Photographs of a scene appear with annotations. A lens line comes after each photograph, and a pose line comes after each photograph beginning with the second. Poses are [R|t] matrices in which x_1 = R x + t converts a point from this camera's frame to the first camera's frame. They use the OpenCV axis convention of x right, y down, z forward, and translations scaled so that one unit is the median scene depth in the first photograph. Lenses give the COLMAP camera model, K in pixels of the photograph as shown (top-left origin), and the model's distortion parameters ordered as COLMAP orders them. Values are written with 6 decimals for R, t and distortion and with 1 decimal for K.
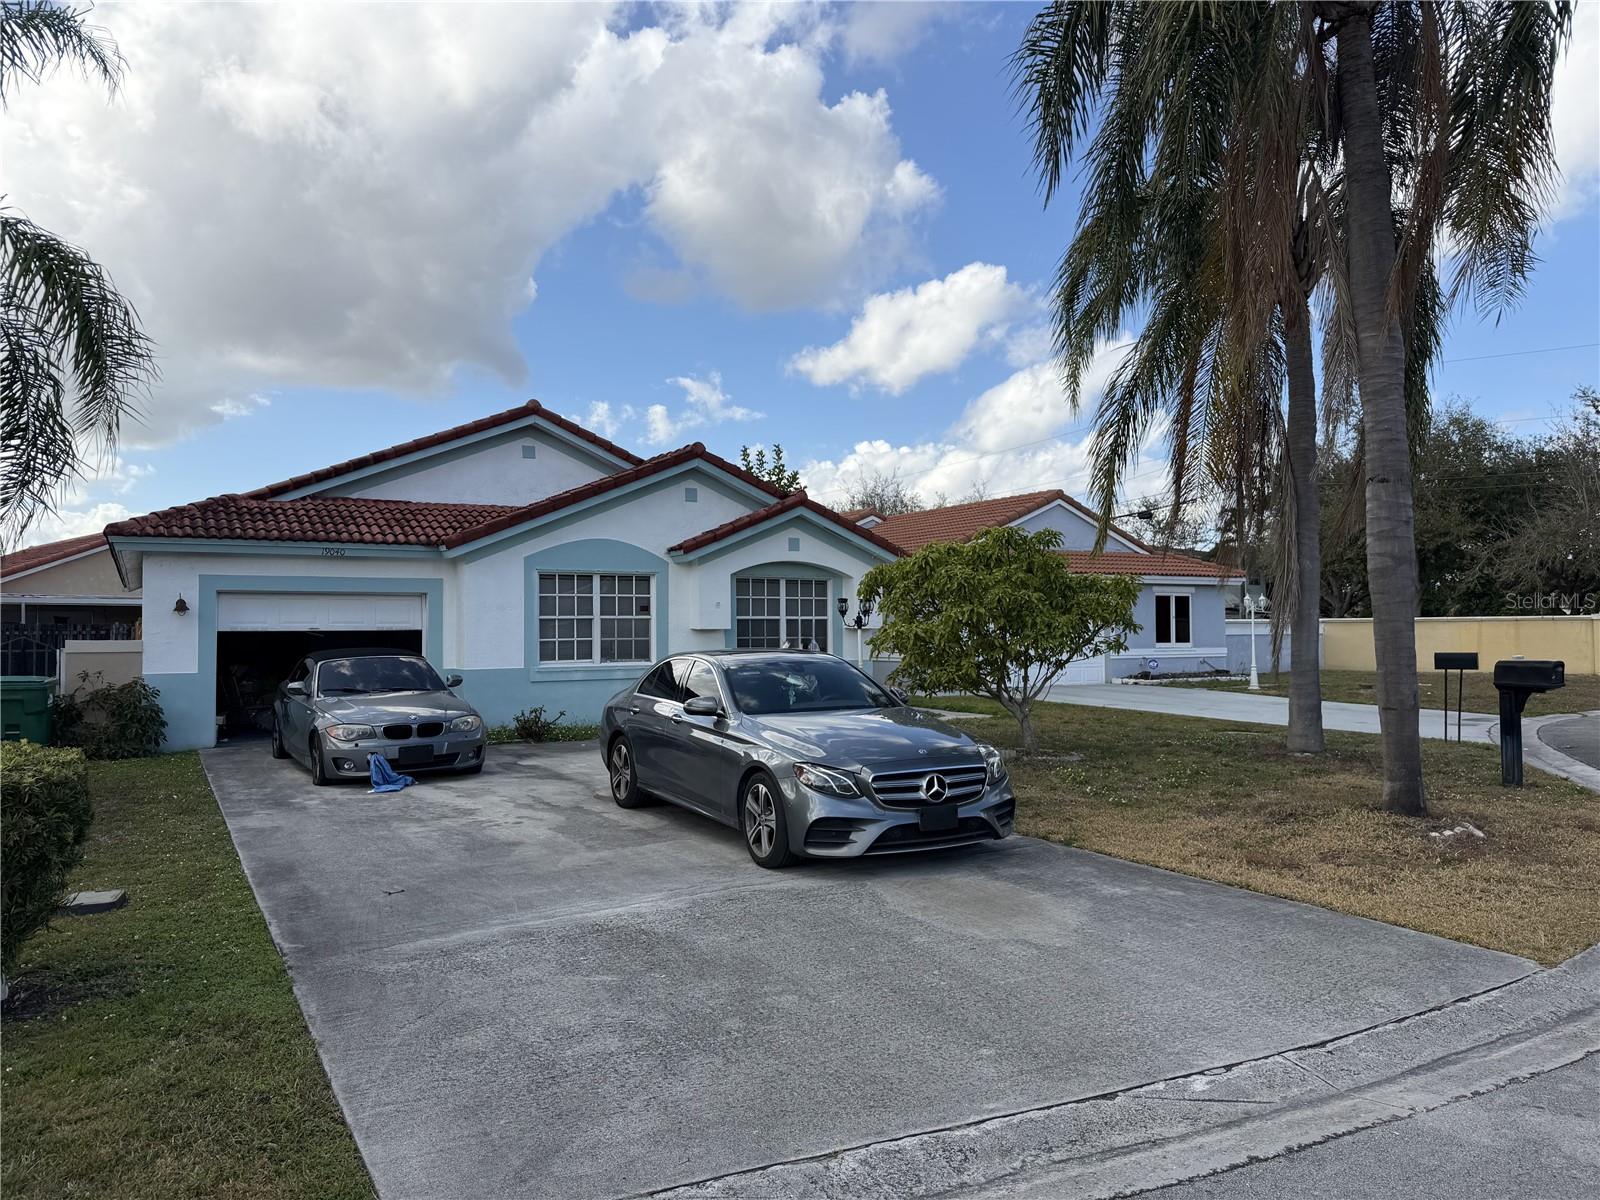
lens RADIAL K [[1128.7, 0, 800.0], [0, 1128.7, 600.0], [0, 0, 1]] dist [0.071257, -0.081744]
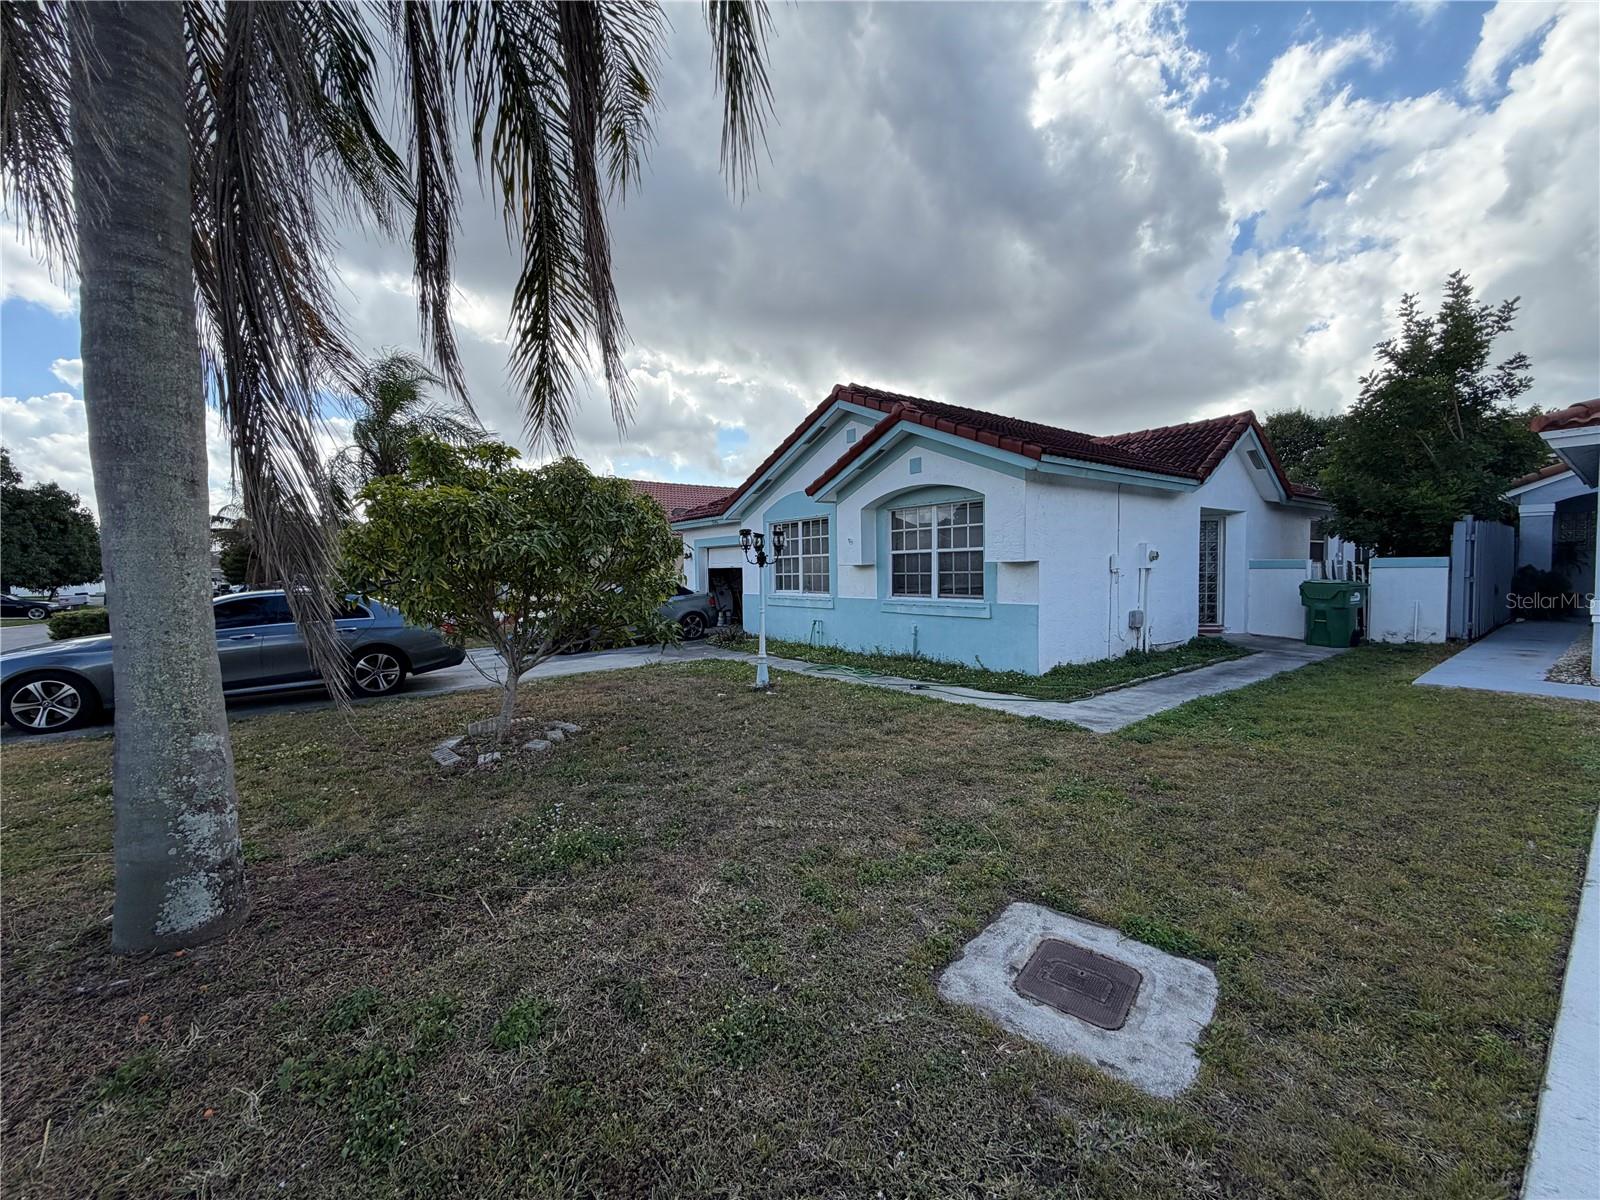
lens RADIAL K [[657.4, 0, 800.0], [0, 657.4, 600.0], [0, 0, 1]] dist [0.000127, -0.000032]
pose [[0.117716, 0.047291, -0.991921, 0.537610], [0.042413, 0.997715, 0.052601, 0.025316], [0.992141, -0.048262, 0.115441, 0.926384]]
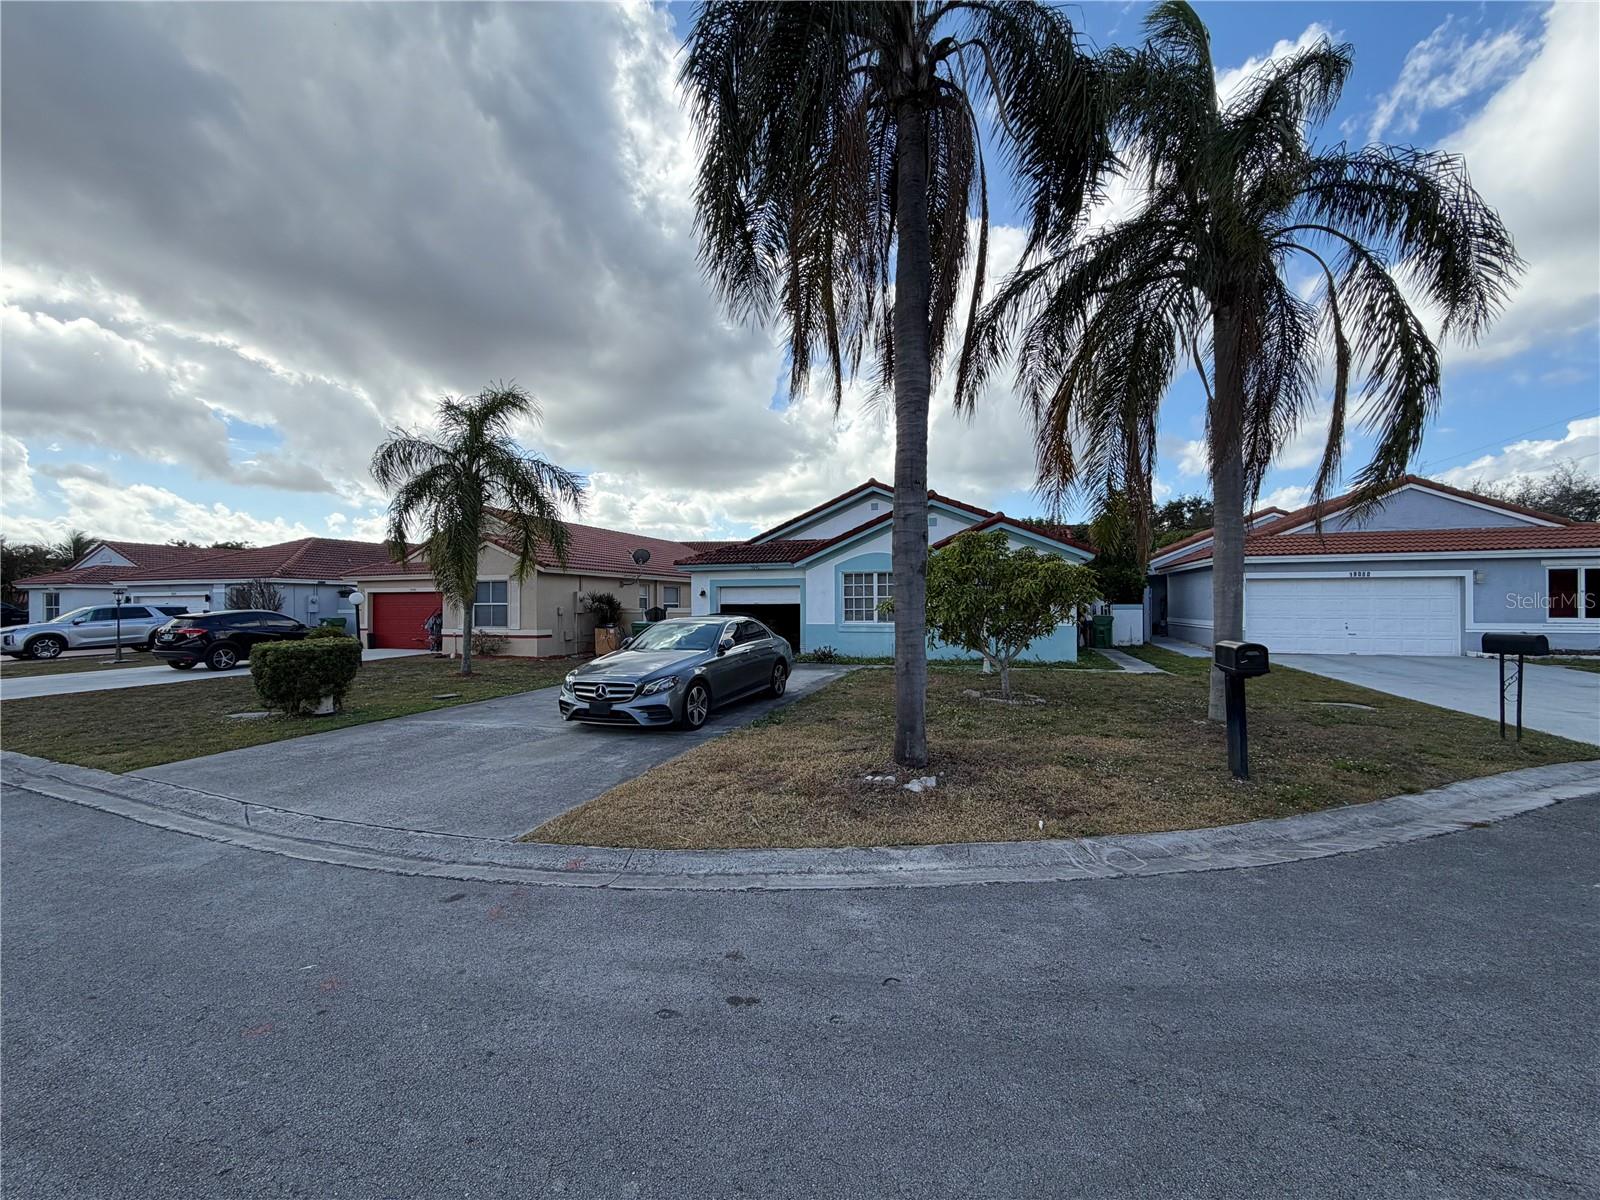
lens RADIAL K [[640.7, 0, 800.0], [0, 640.7, 600.0], [0, 0, 1]] dist [-0.000831, -0.000184]
pose [[0.656904, -0.001153, -0.753973, 0.509612], [0.019529, 0.999689, 0.015487, 0.001973], [0.753721, -0.024898, 0.656723, 0.250573]]
